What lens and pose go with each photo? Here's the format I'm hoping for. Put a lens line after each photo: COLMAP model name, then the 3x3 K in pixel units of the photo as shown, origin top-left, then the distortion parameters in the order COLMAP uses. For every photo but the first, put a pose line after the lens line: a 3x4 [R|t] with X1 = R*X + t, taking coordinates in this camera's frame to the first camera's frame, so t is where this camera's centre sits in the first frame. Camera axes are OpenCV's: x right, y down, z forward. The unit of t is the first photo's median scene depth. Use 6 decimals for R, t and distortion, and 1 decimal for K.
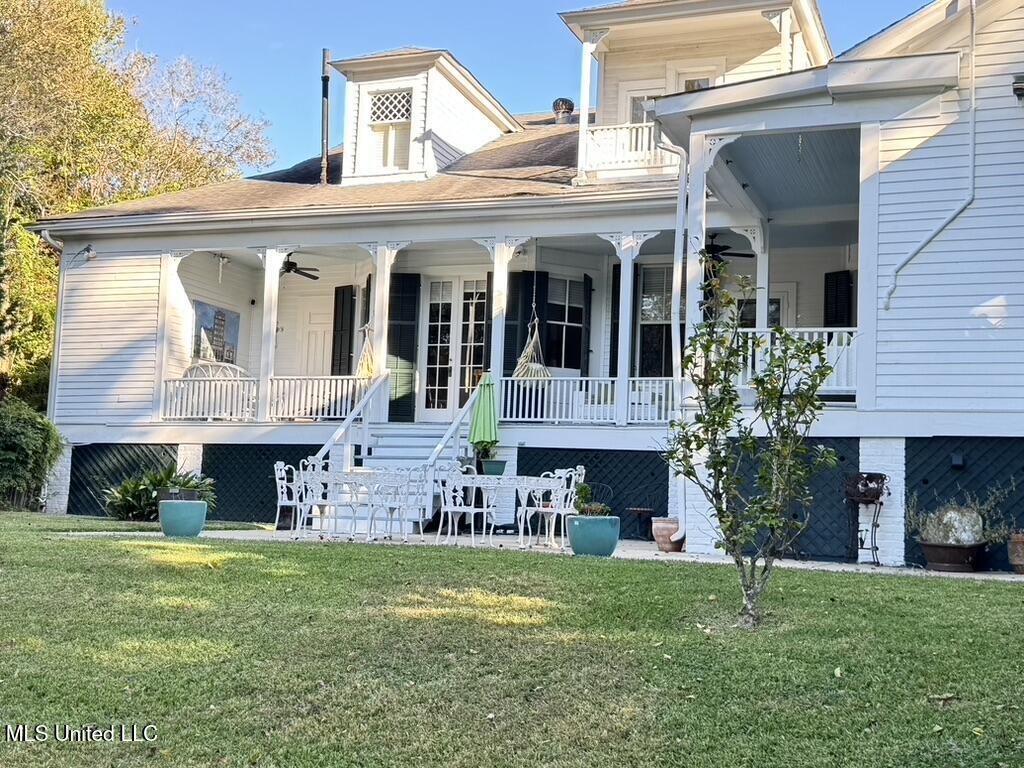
lens RADIAL K [[1295.0, 0, 512.6], [0, 1295.0, 386.9], [0, 0, 1]] dist [0.126847, 0.000000]
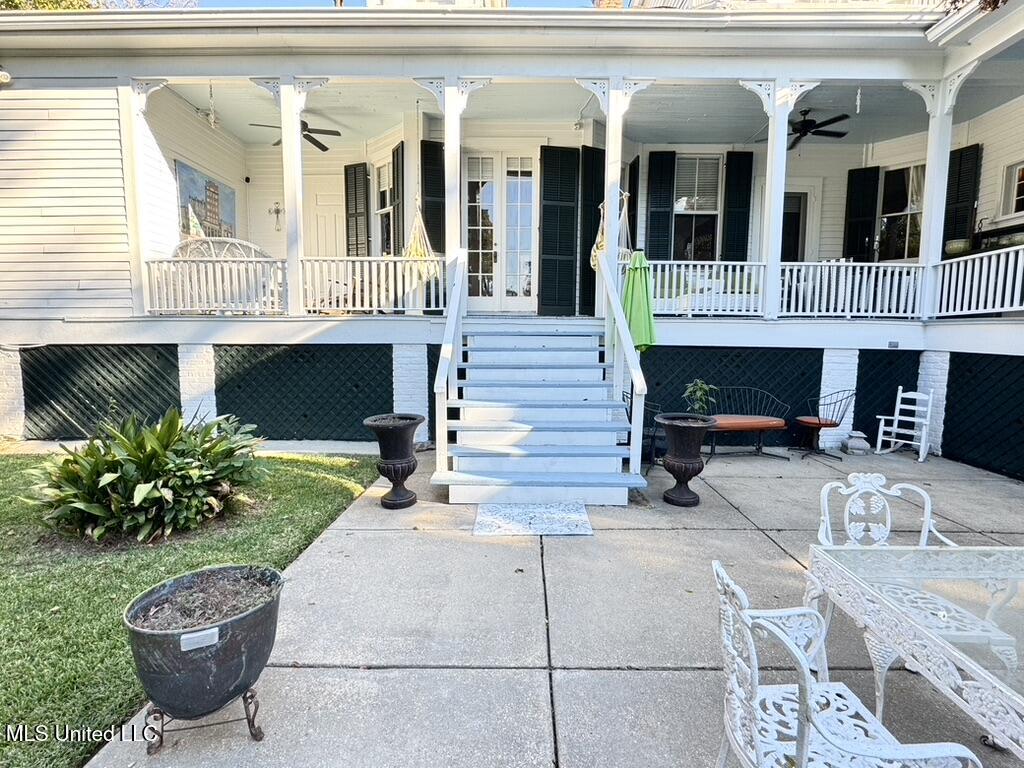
lens RADIAL K [[500.3, 0, 516.6], [0, 500.3, 384.7], [0, 0, 1]] dist [-0.002718, 0.000252]
pose [[0.940811, -0.064542, 0.332730, -0.161866], [-0.005668, 0.978568, 0.205845, 0.004262], [-0.338885, -0.195547, 0.920282, 0.635739]]
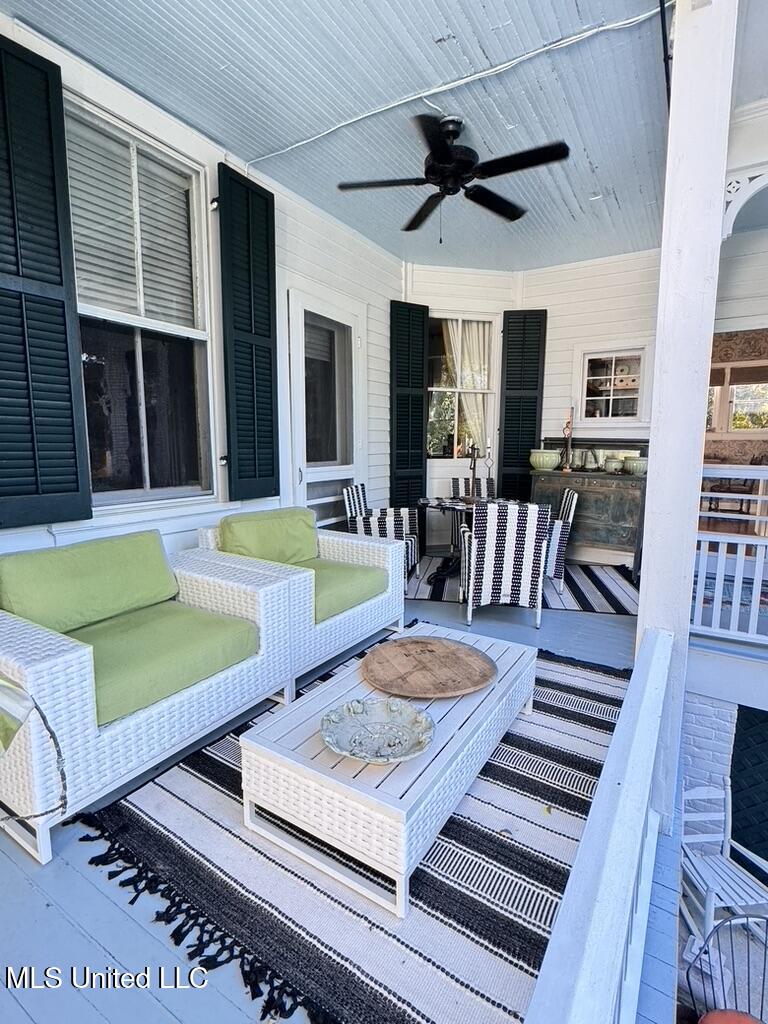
lens RADIAL K [[500.3, 0, 387.3], [0, 500.3, 510.1], [0, 0, 1]] dist [-0.002718, 0.000252]
pose [[0.189381, -0.173074, 0.966530, -0.005090], [-0.107374, 0.974789, 0.195592, -0.033873], [-0.976015, -0.140821, 0.166023, 0.892654]]
